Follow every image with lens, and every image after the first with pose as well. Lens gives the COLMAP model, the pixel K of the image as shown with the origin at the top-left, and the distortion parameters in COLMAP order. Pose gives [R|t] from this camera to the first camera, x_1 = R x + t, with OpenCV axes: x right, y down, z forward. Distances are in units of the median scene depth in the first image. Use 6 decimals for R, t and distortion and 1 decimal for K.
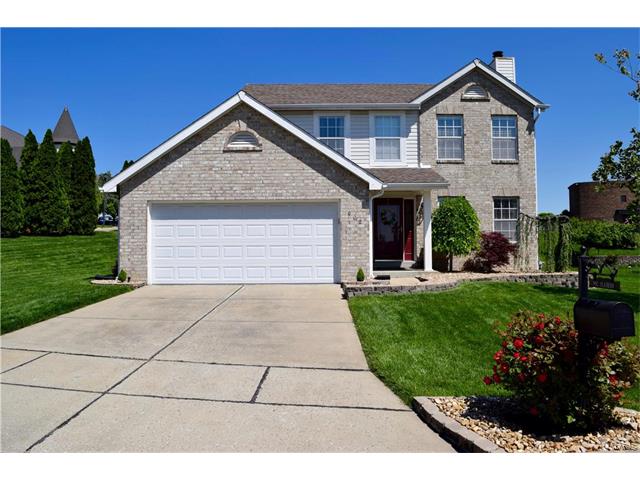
lens RADIAL K [[501.5, 0, 319.6], [0, 501.5, 240.8], [0, 0, 1]] dist [-0.090391, 0.008659]
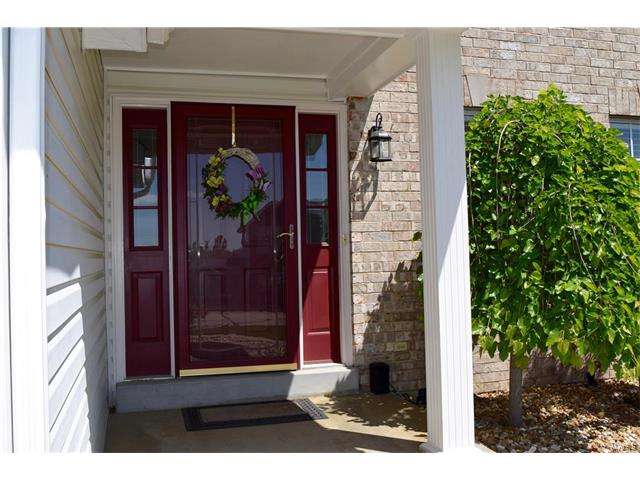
lens RADIAL K [[663.9, 0, 320.8], [0, 663.9, 239.0], [0, 0, 1]] dist [-0.025785, 0.000000]
pose [[0.962247, -0.011032, 0.271954, 0.095900], [0.014609, 0.999831, -0.011133, -0.018970], [-0.271785, 0.014686, 0.962246, 0.726710]]
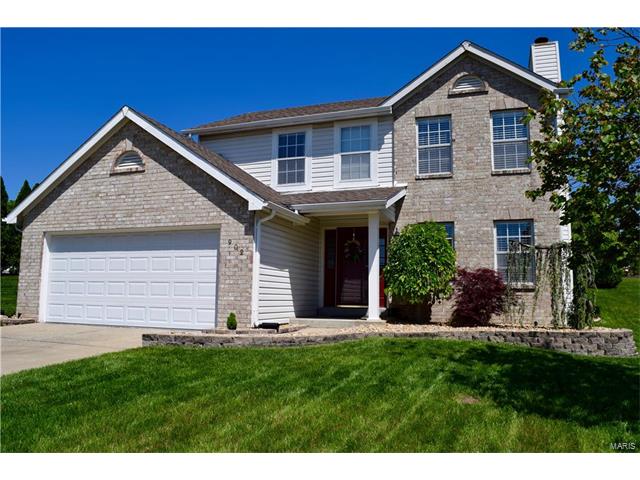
lens RADIAL K [[501.5, 0, 319.6], [0, 501.5, 240.4], [0, 0, 1]] dist [-0.090391, 0.008659]
pose [[0.942939, -0.019273, -0.332408, 0.369472], [-0.014151, 0.995102, -0.097838, 0.014612], [0.332666, 0.096959, 0.938047, 0.253883]]
